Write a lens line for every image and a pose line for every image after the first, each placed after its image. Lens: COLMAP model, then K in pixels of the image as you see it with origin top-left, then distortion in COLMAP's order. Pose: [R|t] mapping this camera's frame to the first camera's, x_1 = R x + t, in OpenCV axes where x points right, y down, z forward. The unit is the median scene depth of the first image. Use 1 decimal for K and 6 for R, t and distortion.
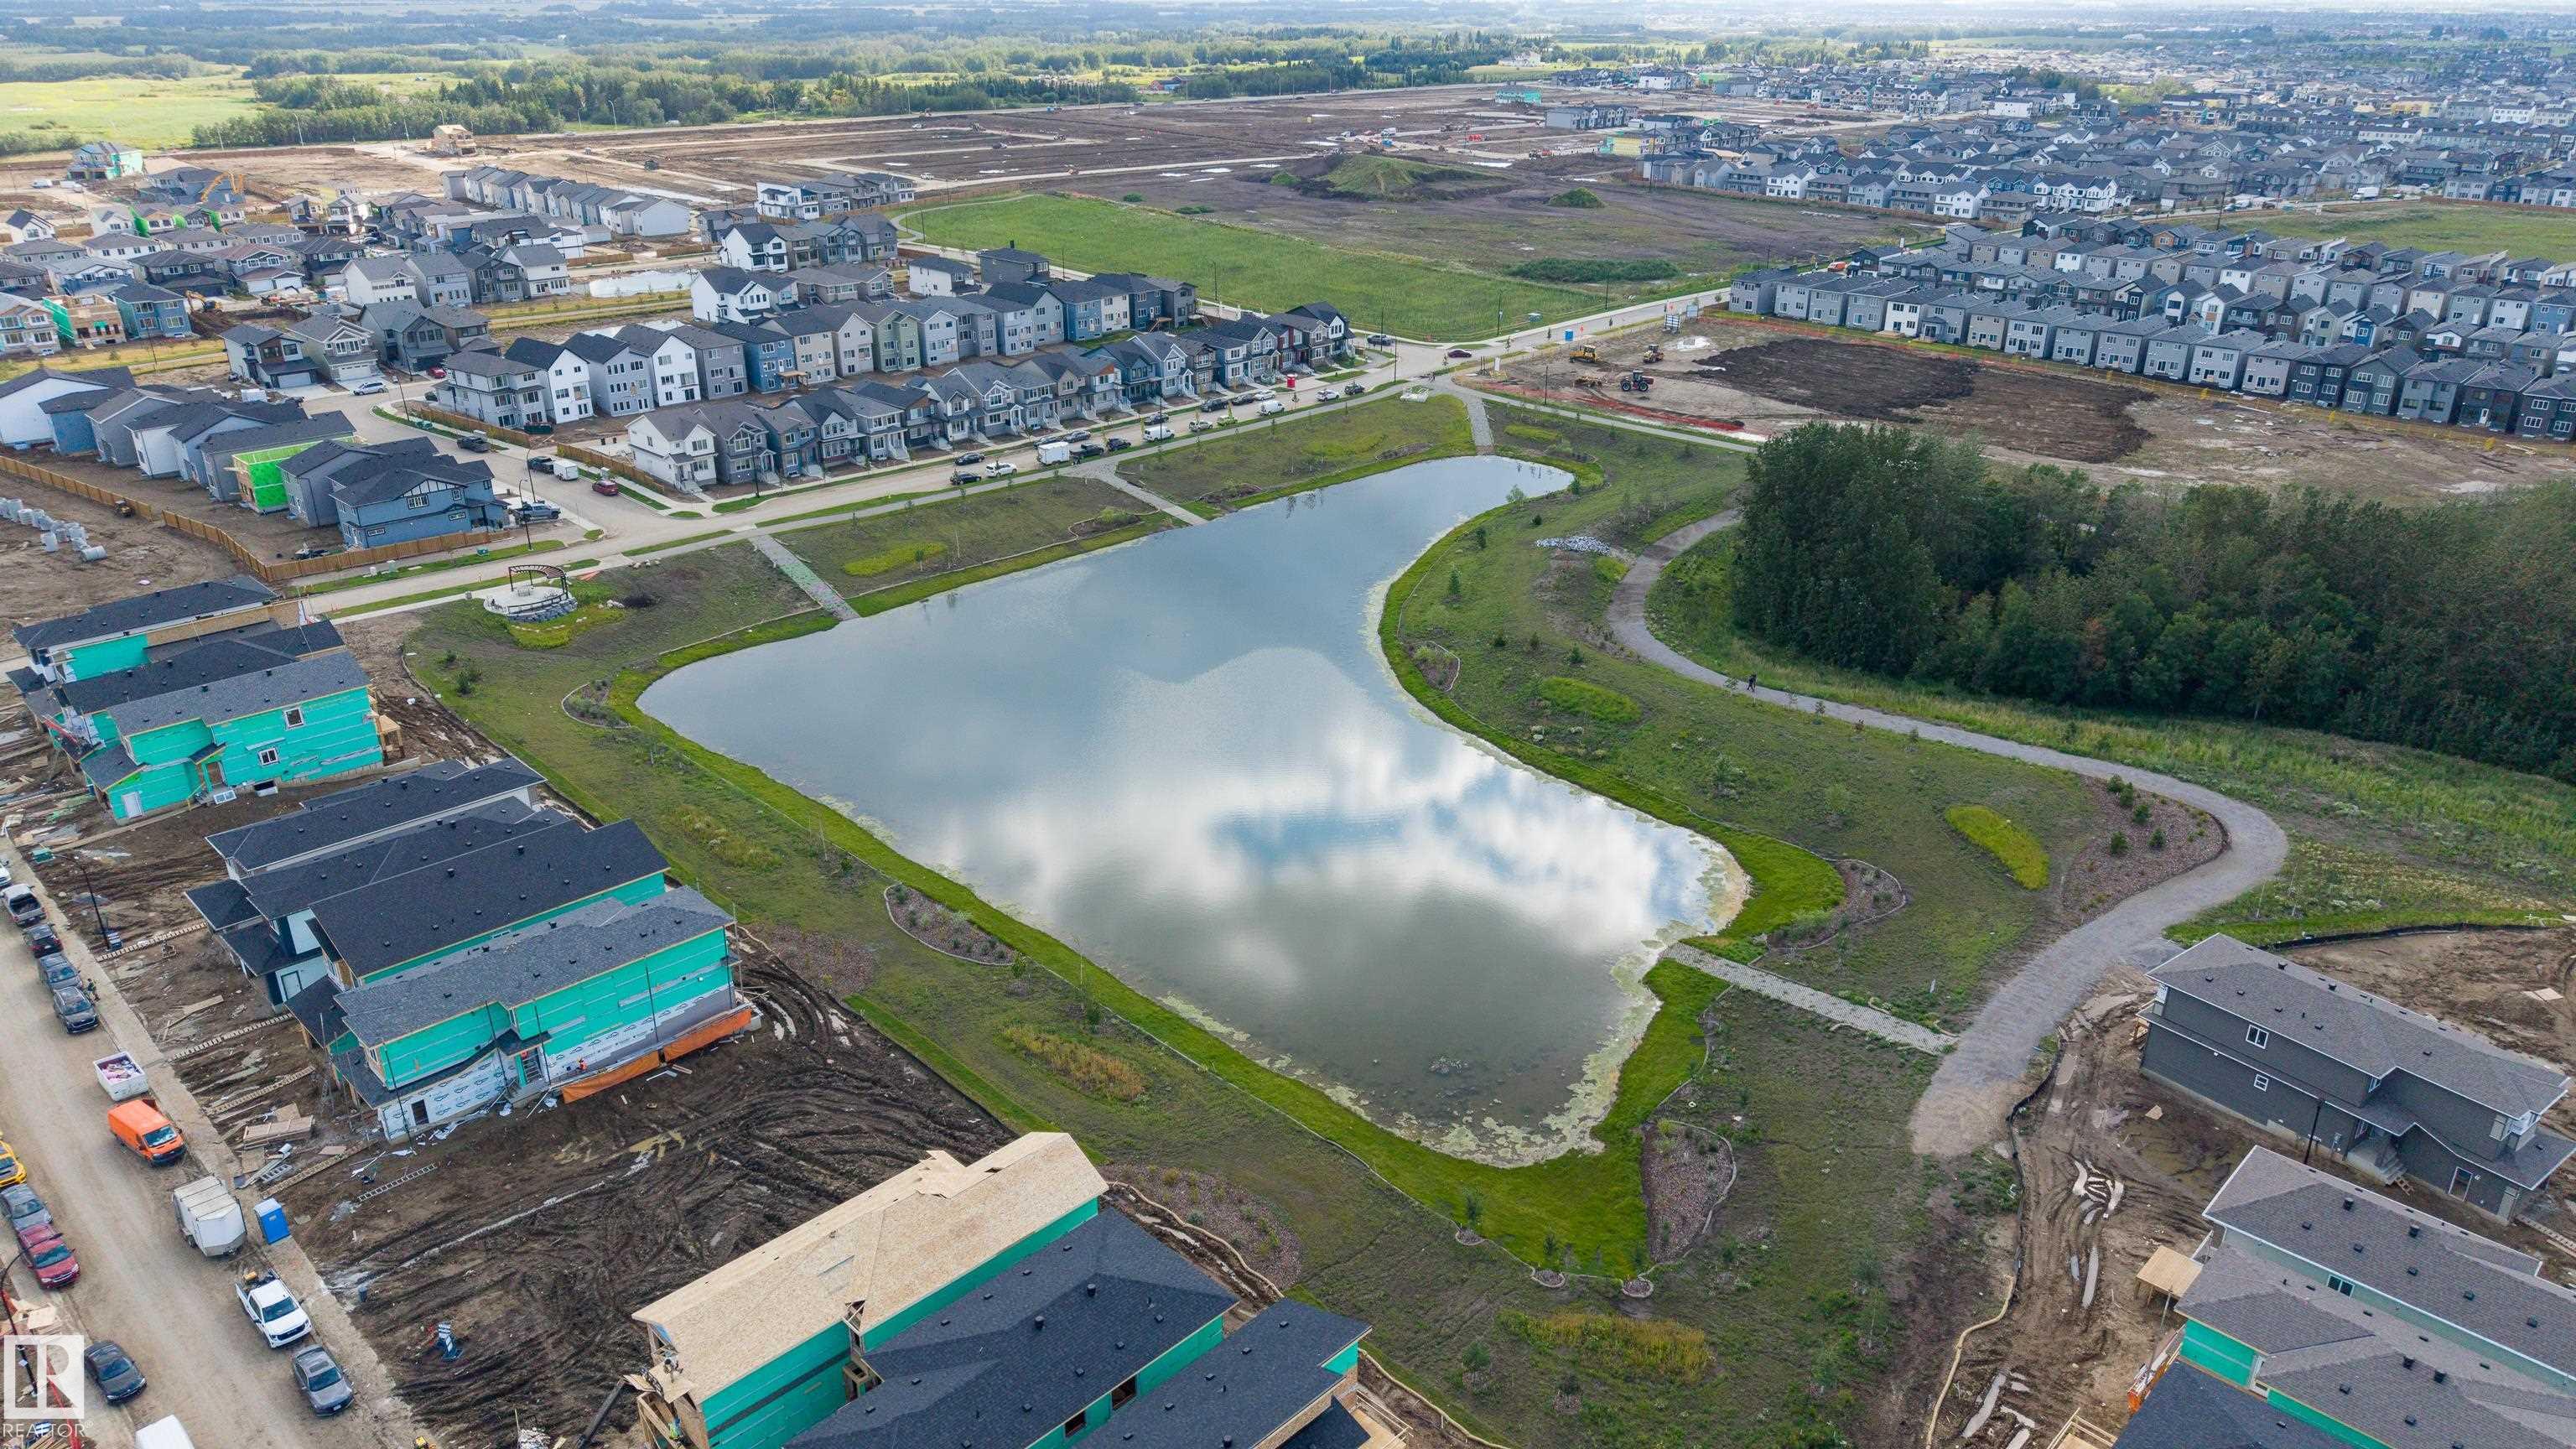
lens RADIAL K [[1719.8, 0, 1288.0], [0, 1719.8, 724.5], [0, 0, 1]] dist [0.031096, -0.035970]
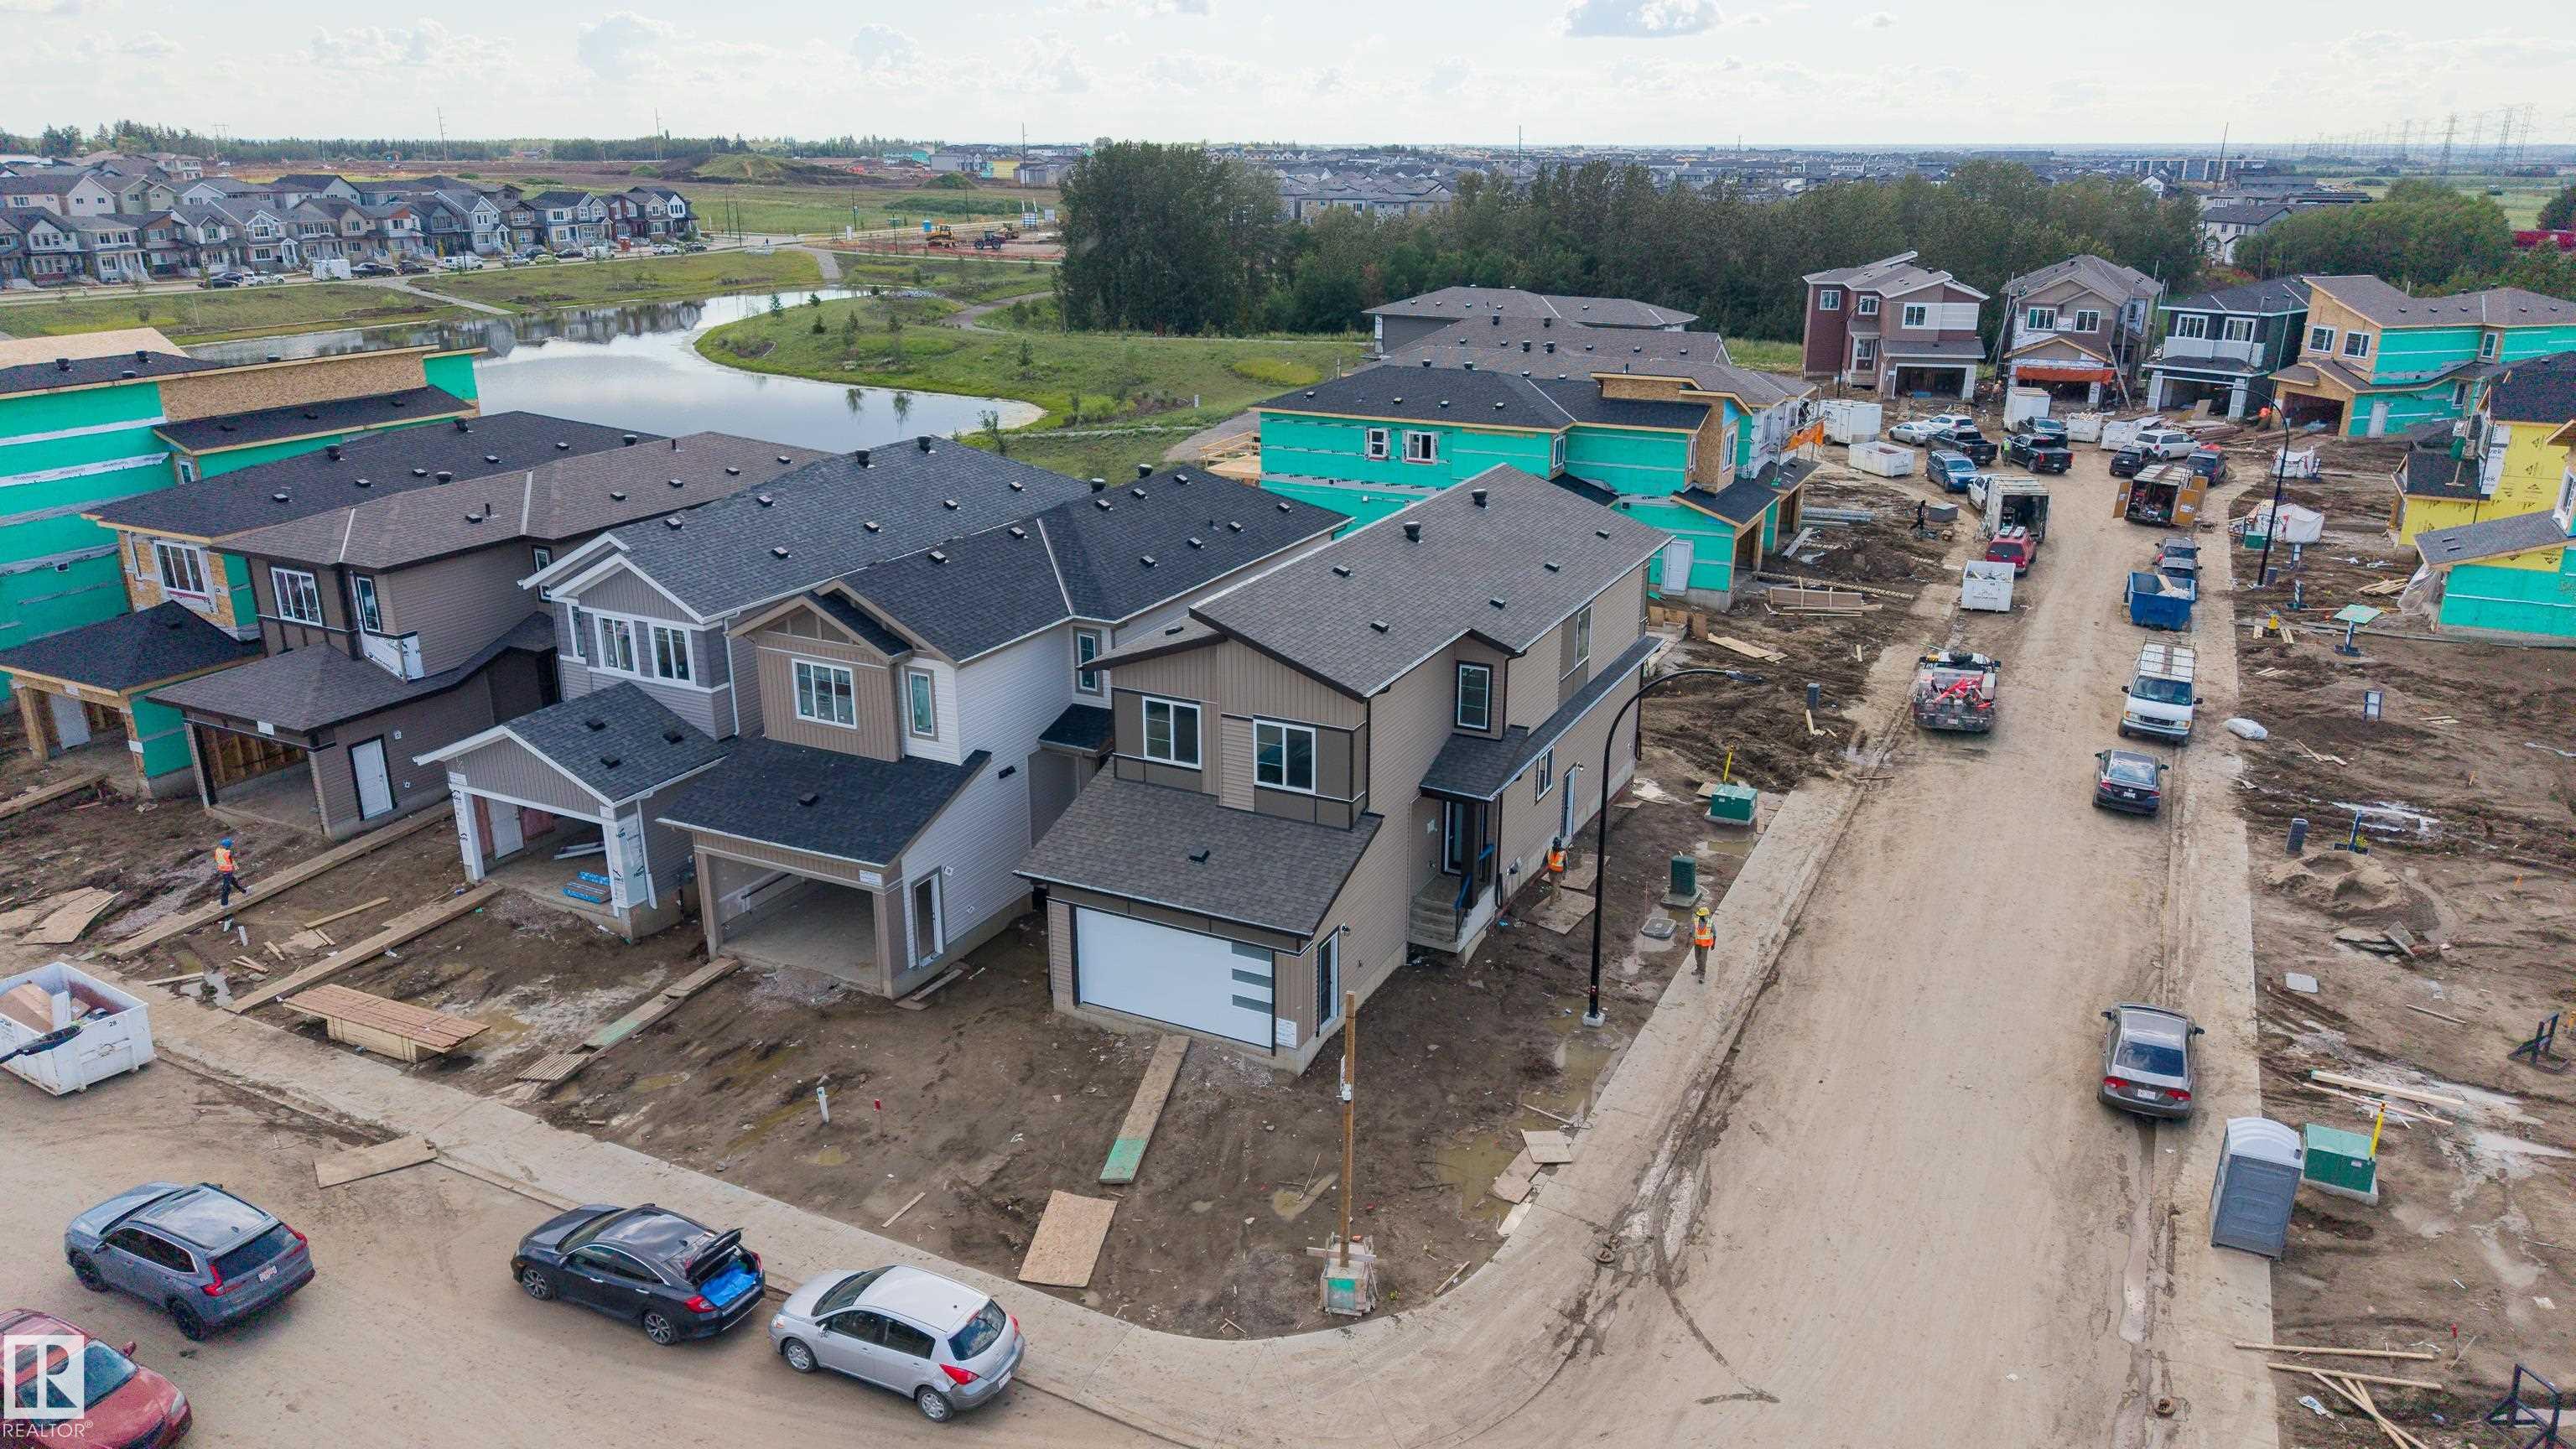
lens RADIAL K [[1716.8, 0, 1288.0], [0, 1716.8, 723.2], [0, 0, 1]] dist [0.043700, -0.045267]
pose [[0.950104, -0.100472, 0.295309, 0.039931], [0.123975, 0.990351, -0.061925, 0.162921], [-0.286238, 0.095446, 0.953393, 0.007714]]
